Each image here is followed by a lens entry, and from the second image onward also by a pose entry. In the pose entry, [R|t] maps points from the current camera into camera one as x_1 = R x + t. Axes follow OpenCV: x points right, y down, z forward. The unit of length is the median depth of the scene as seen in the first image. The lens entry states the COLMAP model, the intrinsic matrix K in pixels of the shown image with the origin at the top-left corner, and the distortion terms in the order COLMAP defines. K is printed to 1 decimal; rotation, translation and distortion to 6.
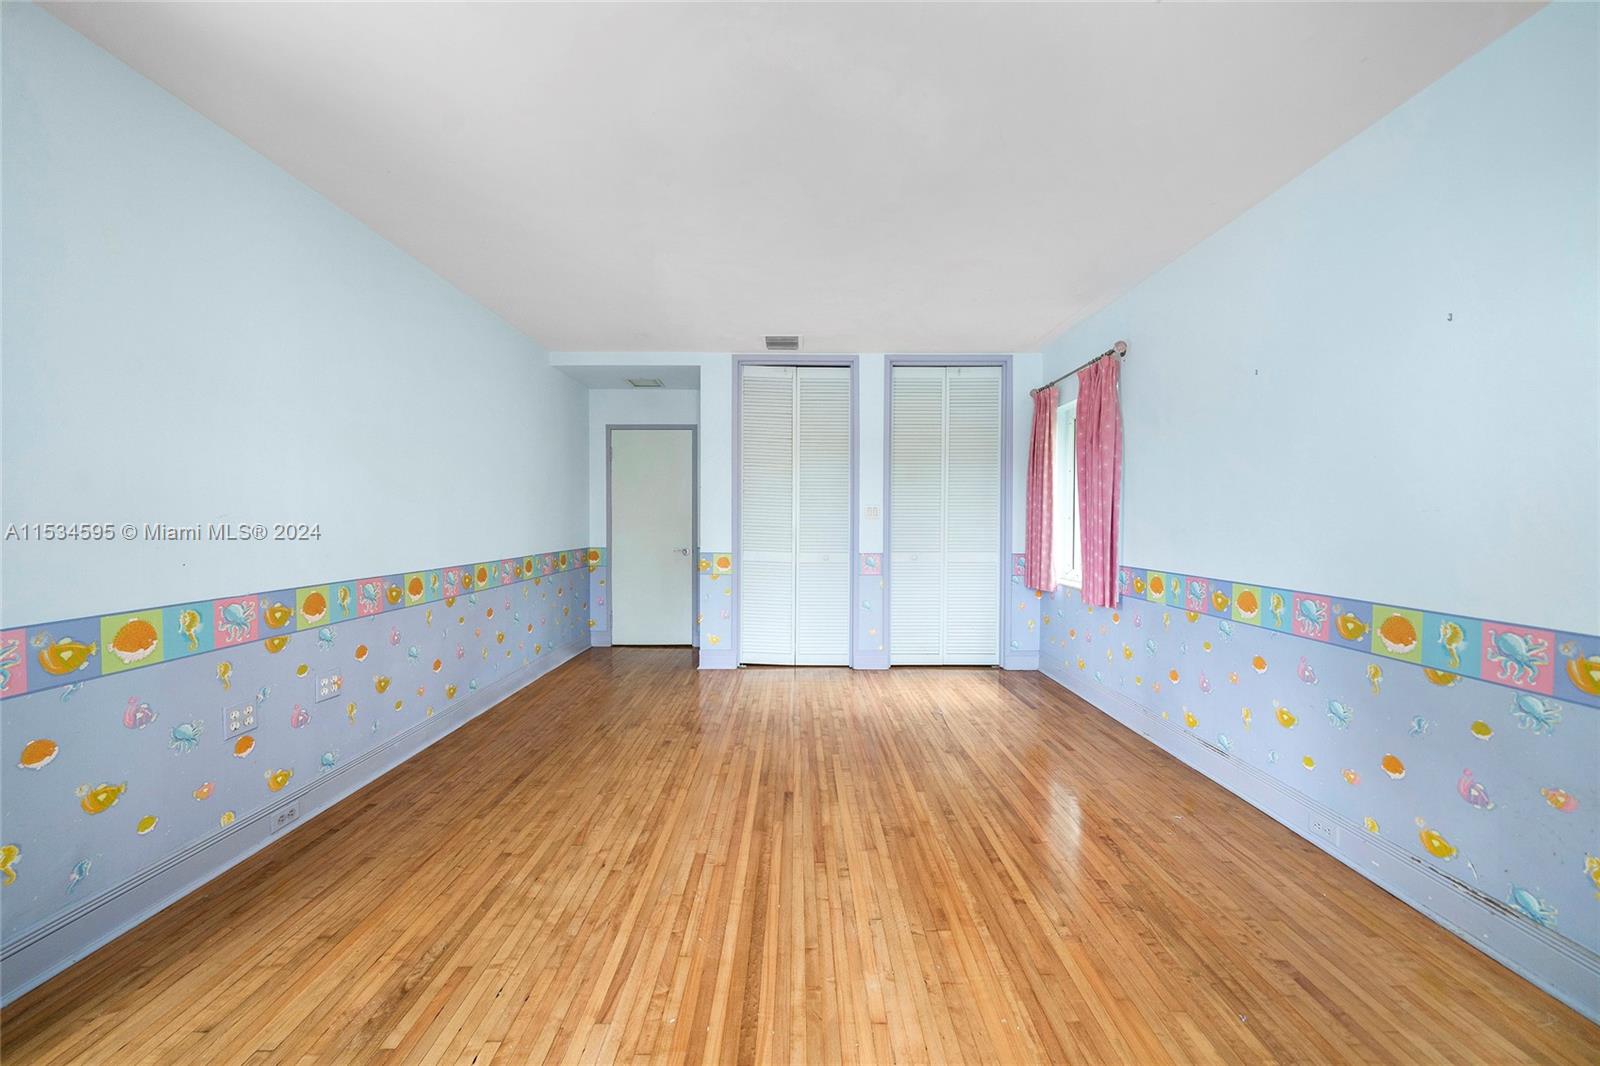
lens RADIAL K [[579.7, 0, 790.9], [0, 579.7, 520.5], [0, 0, 1]] dist [-0.000390, -0.000086]
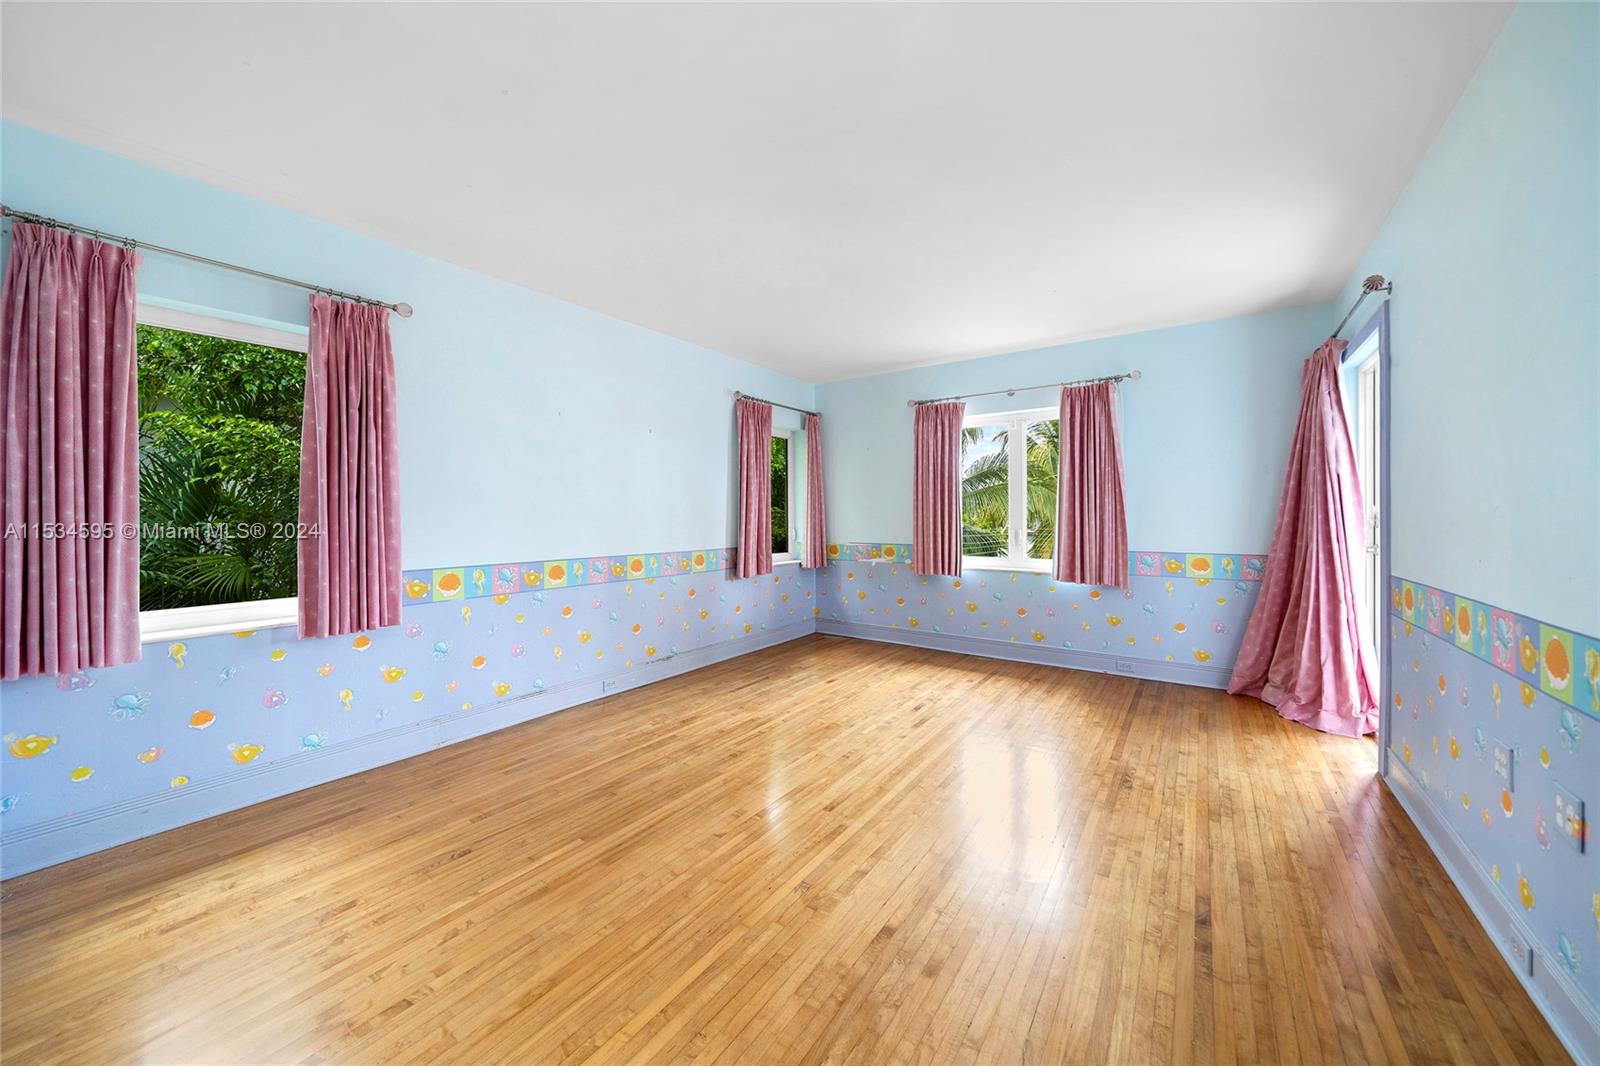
lens RADIAL K [[579.7, 0, 790.9], [0, 579.7, 520.5], [0, 0, 1]] dist [-0.000390, -0.000086]
pose [[-0.822861, -0.005010, 0.568220, -0.500276], [0.003443, 0.999899, 0.013803, -0.005493], [-0.568232, 0.013315, -0.822761, 1.865911]]
